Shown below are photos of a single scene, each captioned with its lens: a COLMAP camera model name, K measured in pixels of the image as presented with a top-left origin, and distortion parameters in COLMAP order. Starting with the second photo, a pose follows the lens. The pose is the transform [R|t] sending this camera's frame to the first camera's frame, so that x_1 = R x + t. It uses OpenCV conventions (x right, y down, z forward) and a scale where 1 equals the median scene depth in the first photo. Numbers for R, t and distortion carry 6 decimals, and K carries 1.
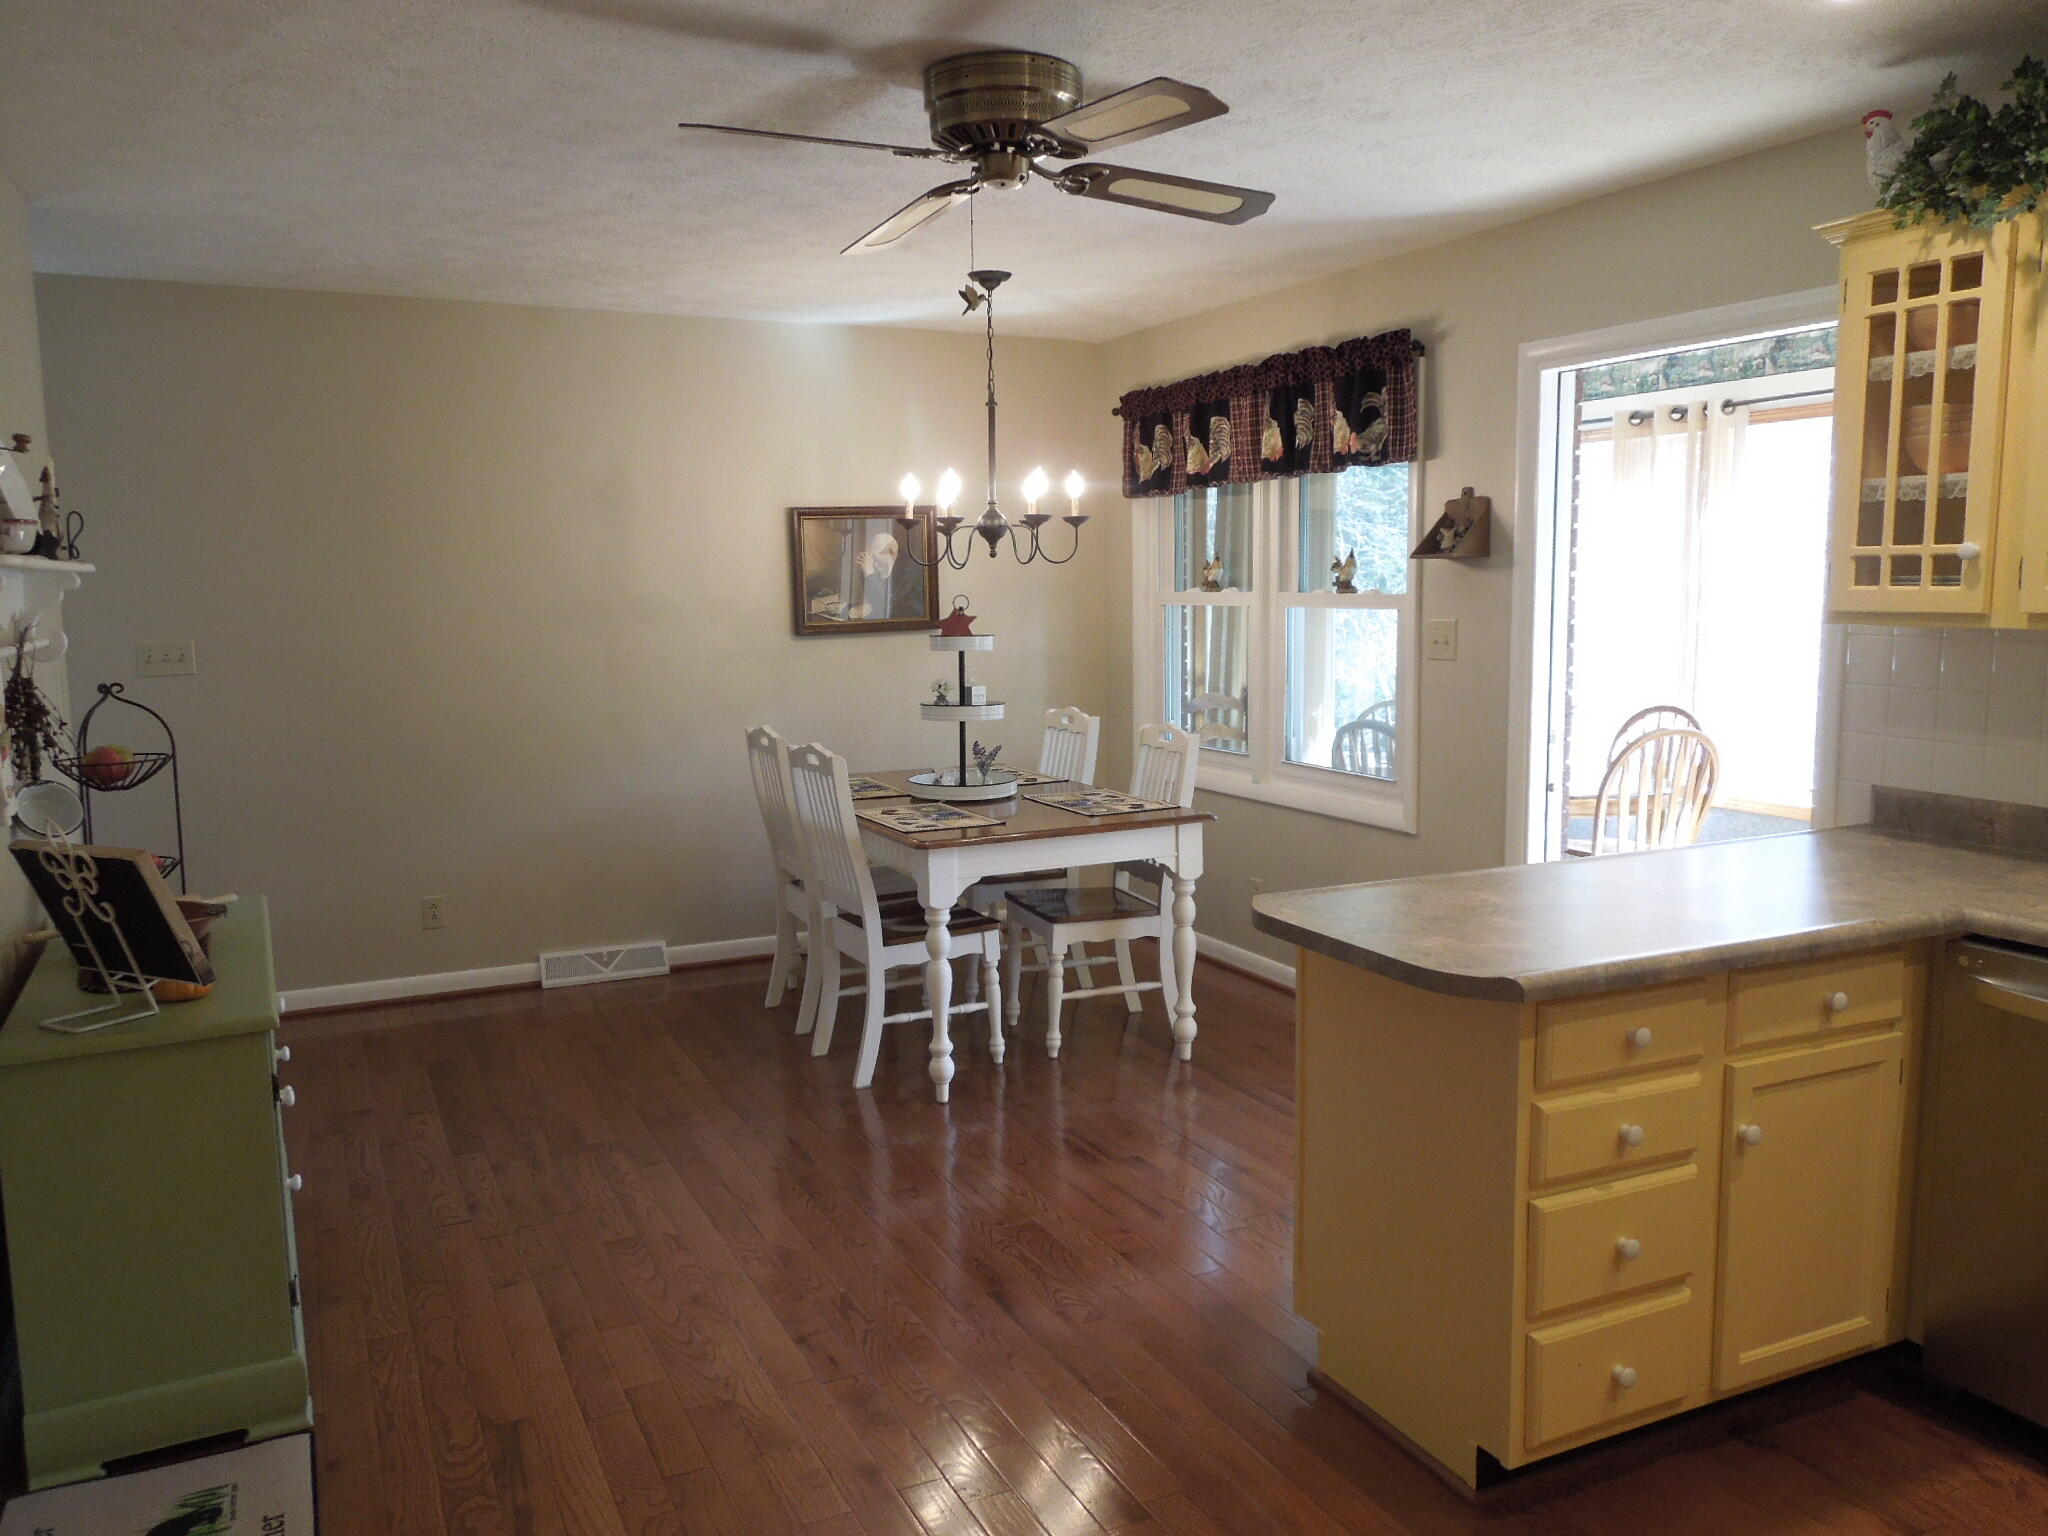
lens RADIAL K [[1548.2, 0, 1027.7], [0, 1548.2, 764.5], [0, 0, 1]] dist [-0.008780, 0.013484]
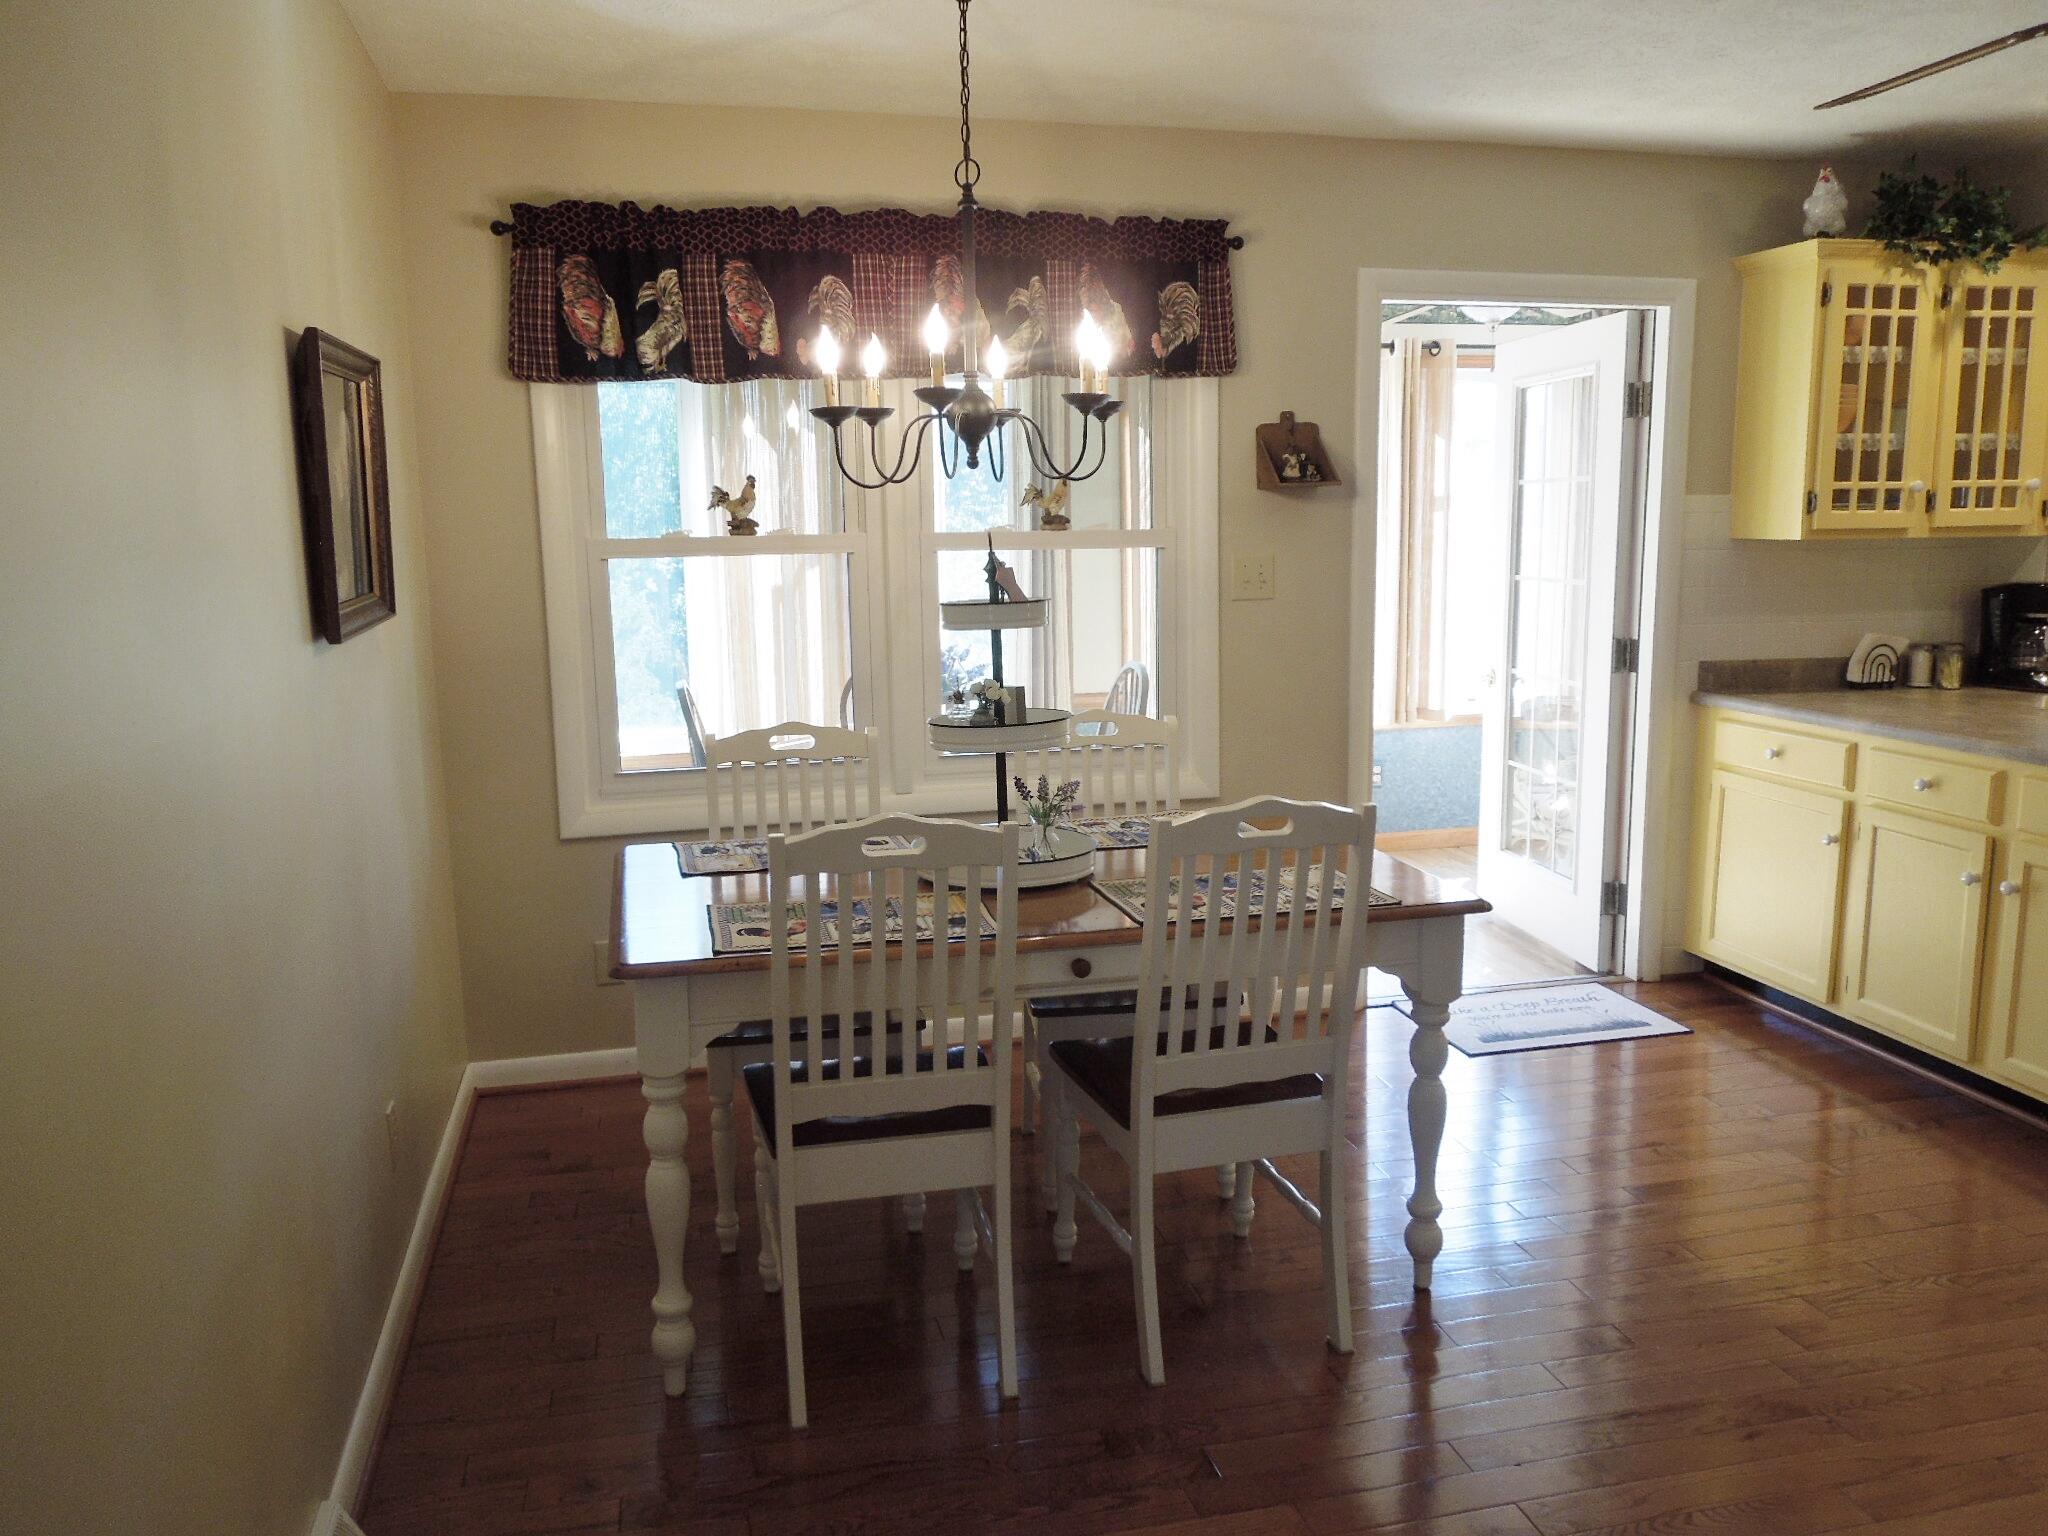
lens RADIAL K [[1548.2, 0, 1027.7], [0, 1548.2, 764.5], [0, 0, 1]] dist [-0.008780, 0.013484]
pose [[0.216936, -0.149014, 0.964745, -1.036542], [0.125475, 0.984339, 0.123825, -0.159724], [-0.968088, 0.094190, 0.232236, 1.454846]]
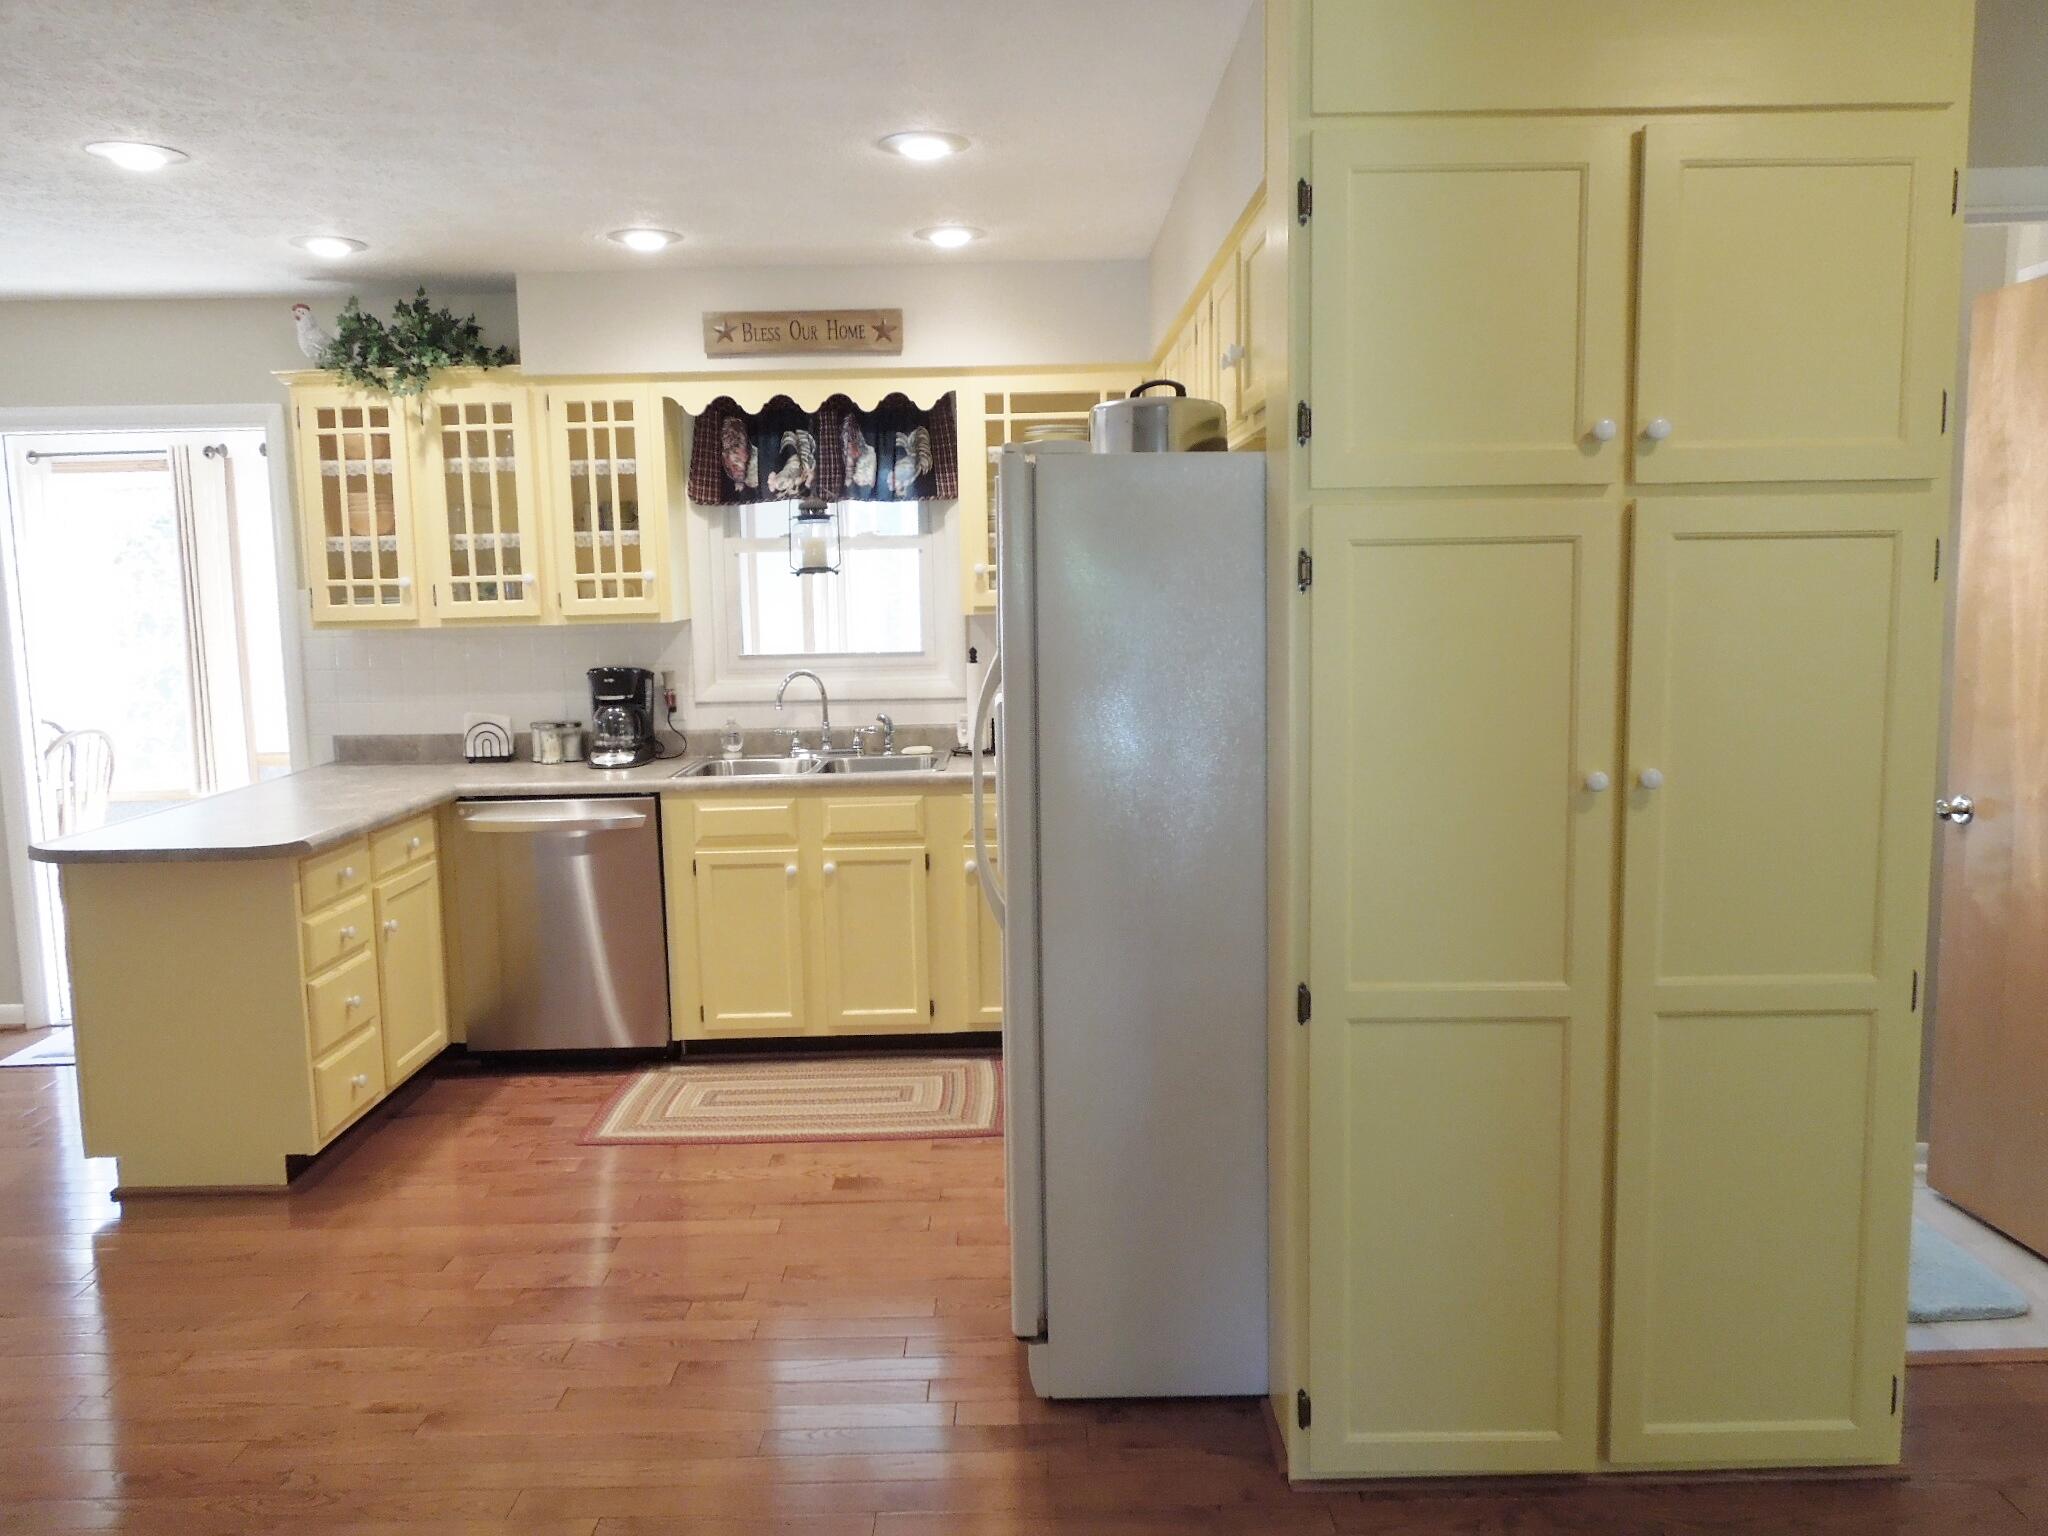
lens RADIAL K [[1548.2, 0, 1027.7], [0, 1548.2, 764.5], [0, 0, 1]] dist [-0.008780, 0.013484]
pose [[0.425666, -0.108993, 0.898292, -0.616710], [0.124506, 0.990332, 0.061162, 0.038644], [-0.896274, 0.085808, 0.435121, -0.317165]]
